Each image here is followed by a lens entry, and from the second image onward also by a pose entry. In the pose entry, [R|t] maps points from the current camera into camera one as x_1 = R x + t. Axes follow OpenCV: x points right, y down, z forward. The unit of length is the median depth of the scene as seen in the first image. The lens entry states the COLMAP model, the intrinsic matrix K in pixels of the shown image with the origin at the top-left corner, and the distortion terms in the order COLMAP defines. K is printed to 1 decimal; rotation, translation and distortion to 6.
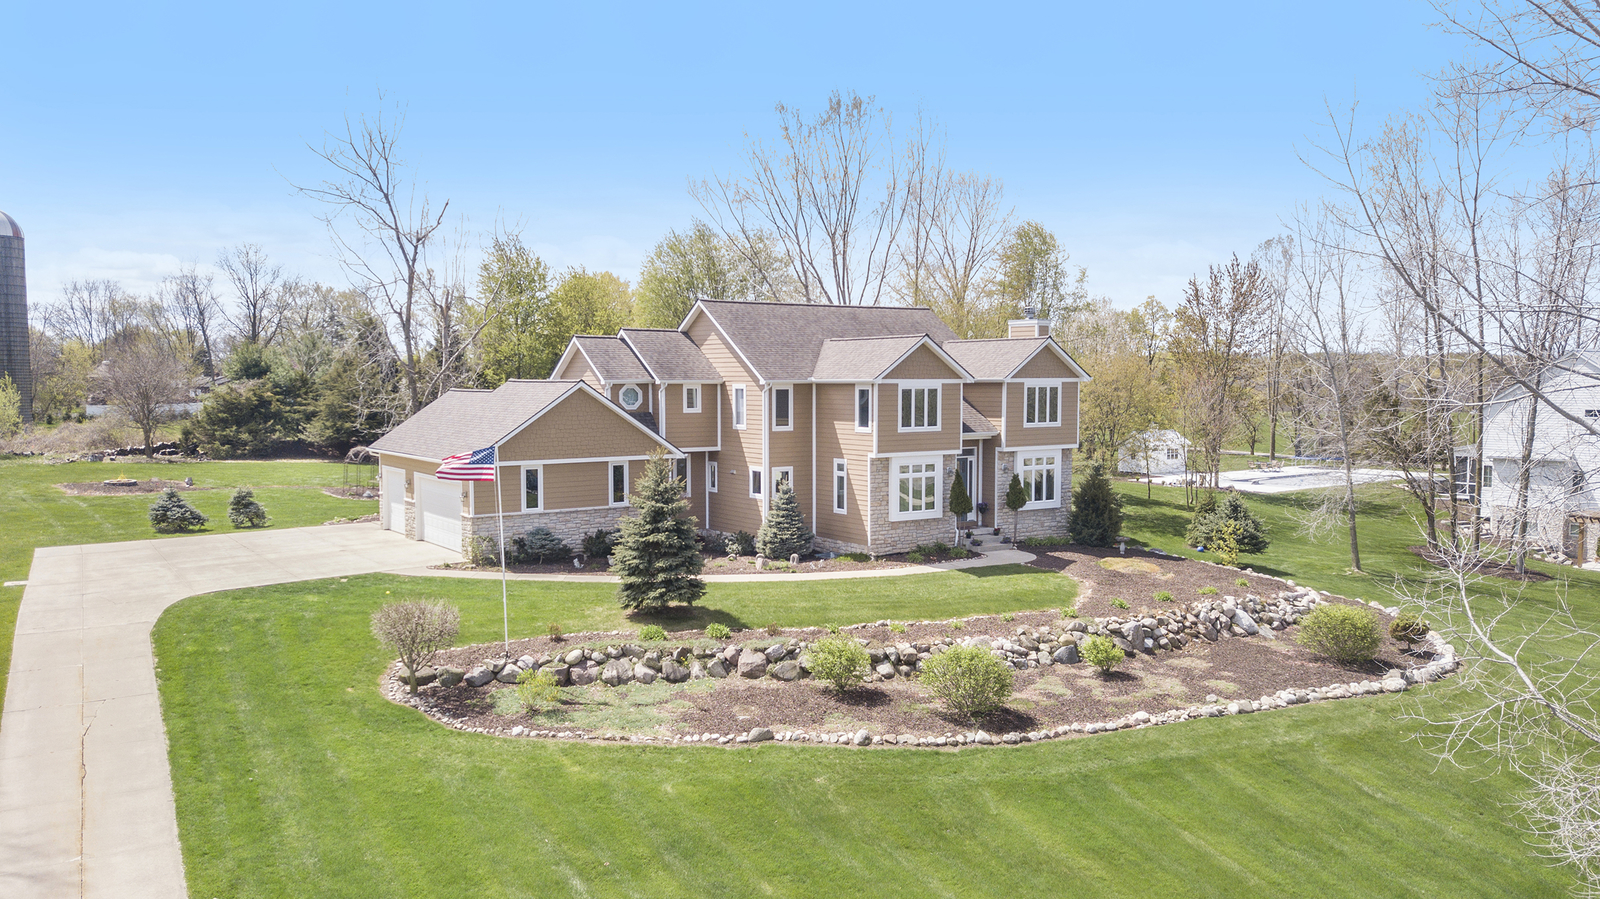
lens RADIAL K [[1210.9, 0, 802.4], [0, 1210.9, 477.1], [0, 0, 1]] dist [0.036686, -0.050489]
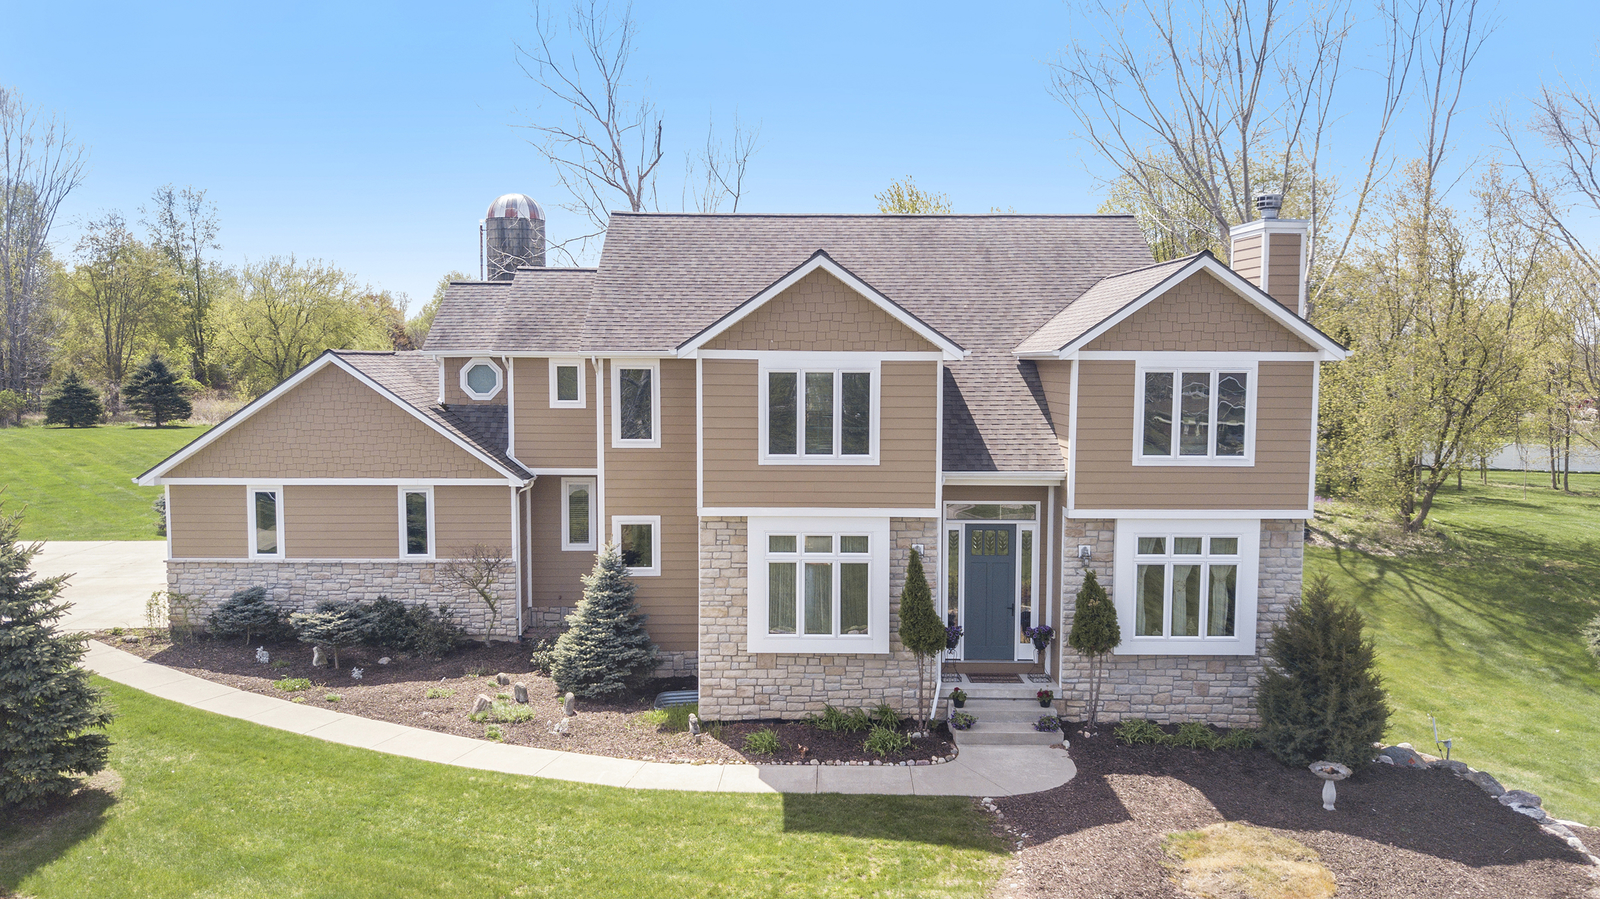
lens RADIAL K [[1221.6, 0, 787.5], [0, 1221.6, 457.6], [0, 0, 1]] dist [0.019917, -0.011798]
pose [[0.827082, 0.051690, -0.559700, 0.338757], [-0.050988, 0.998557, 0.016874, -0.046442], [0.559764, 0.014582, 0.828524, 0.595309]]
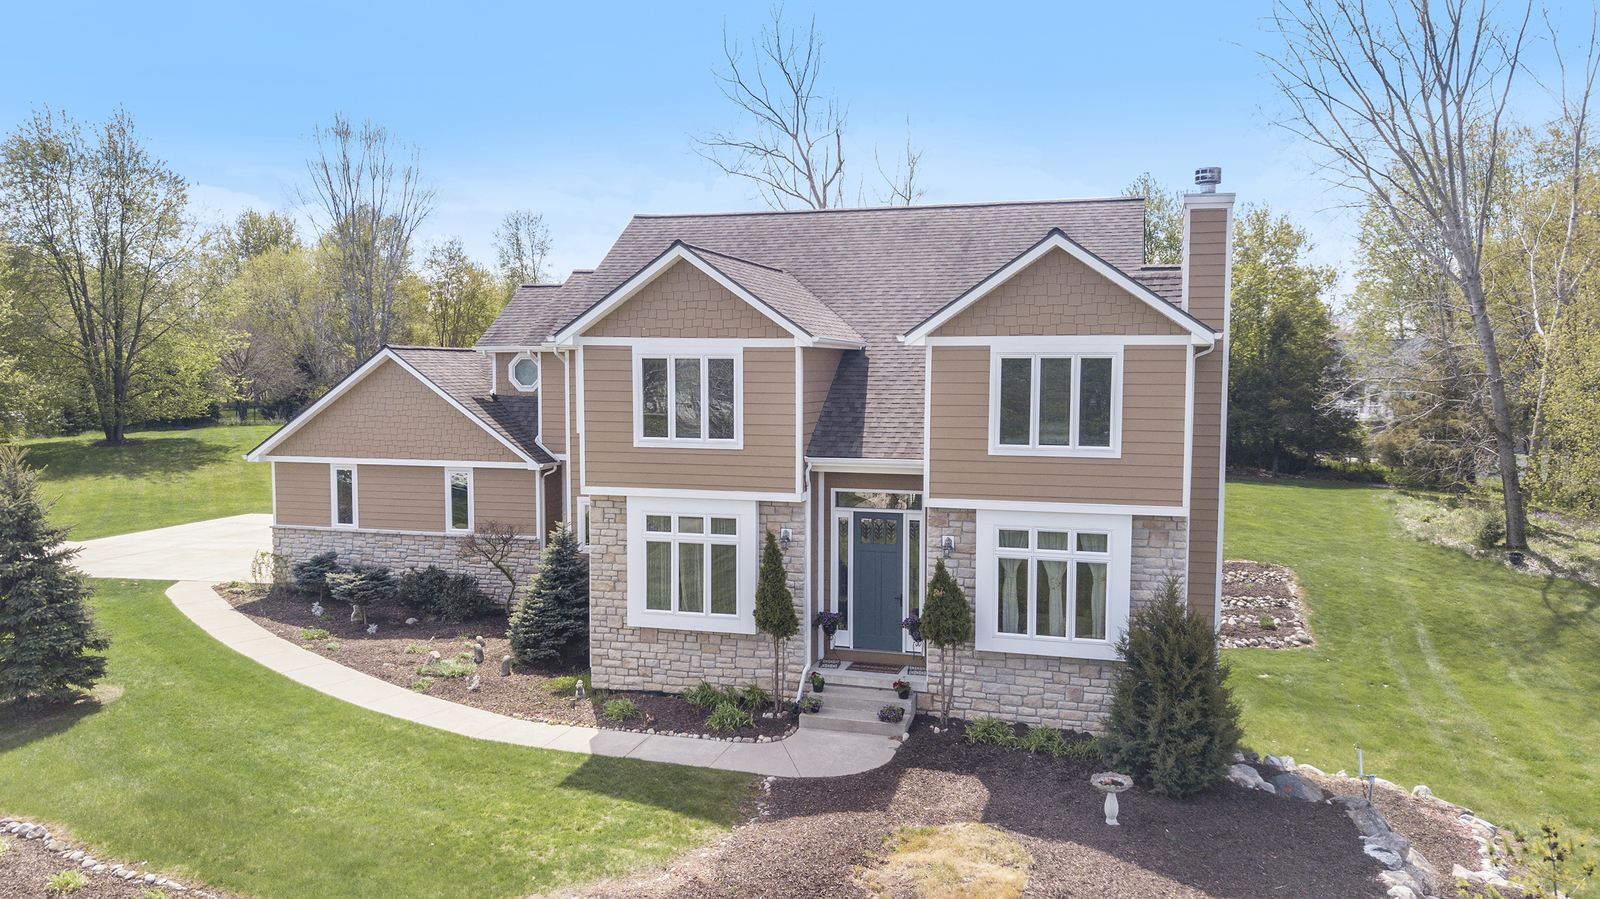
lens RADIAL K [[1221.6, 0, 787.5], [0, 1221.6, 457.6], [0, 0, 1]] dist [0.019917, -0.011798]
pose [[0.623971, 0.061645, -0.779012, 0.485651], [-0.067307, 0.997419, 0.025017, -0.047355], [0.778544, 0.036823, 0.626509, 0.712806]]
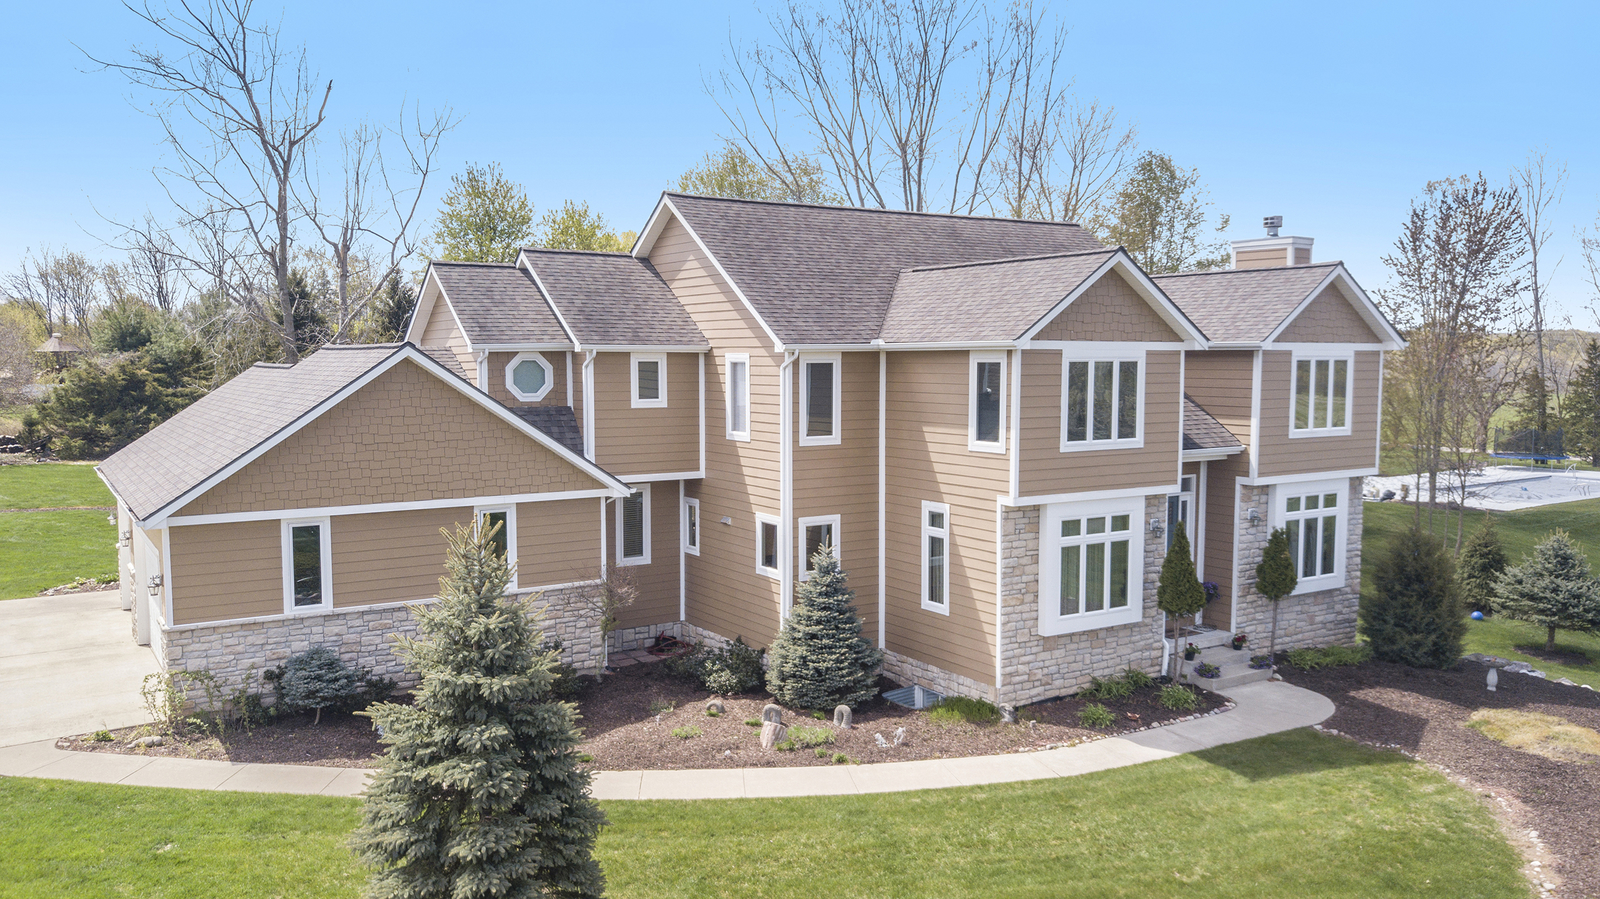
lens RADIAL K [[1222.3, 0, 801.3], [0, 1222.3, 475.9], [0, 0, 1]] dist [-0.000633, 0.006713]
pose [[0.998992, 0.004981, -0.044617, -0.001658], [-0.004233, 0.999849, 0.016838, -0.034014], [0.044694, -0.016632, 0.998862, 0.493639]]
